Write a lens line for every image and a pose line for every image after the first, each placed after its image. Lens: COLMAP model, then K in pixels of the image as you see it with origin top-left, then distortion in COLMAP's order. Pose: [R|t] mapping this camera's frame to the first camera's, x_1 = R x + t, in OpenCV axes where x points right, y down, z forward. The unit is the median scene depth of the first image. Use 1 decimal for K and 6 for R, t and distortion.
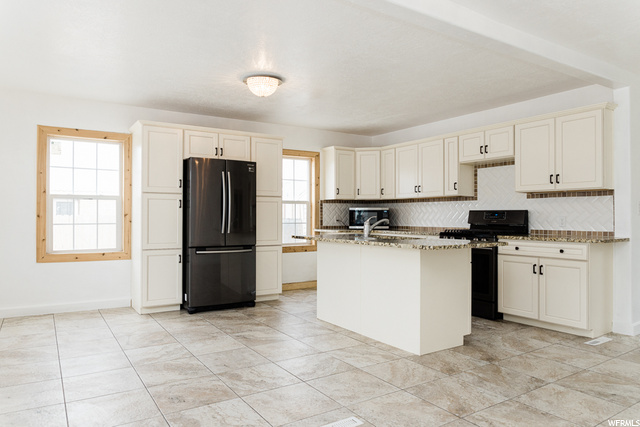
lens RADIAL K [[435.5, 0, 326.5], [0, 435.5, 216.0], [0, 0, 1]] dist [0.002816, 0.000706]
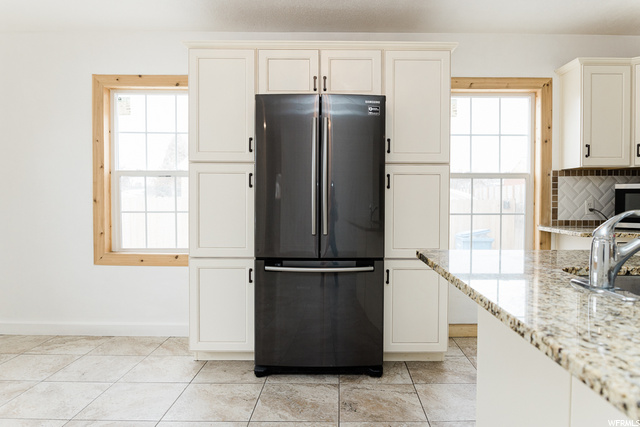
lens RADIAL K [[464.4, 0, 325.9], [0, 464.4, 208.1], [0, 0, 1]] dist [-0.002722, -0.001811]
pose [[0.843599, 0.015579, -0.536747, 0.069738], [-0.001625, 0.999648, 0.026462, -0.007147], [0.536971, -0.021451, 0.843328, 0.485718]]
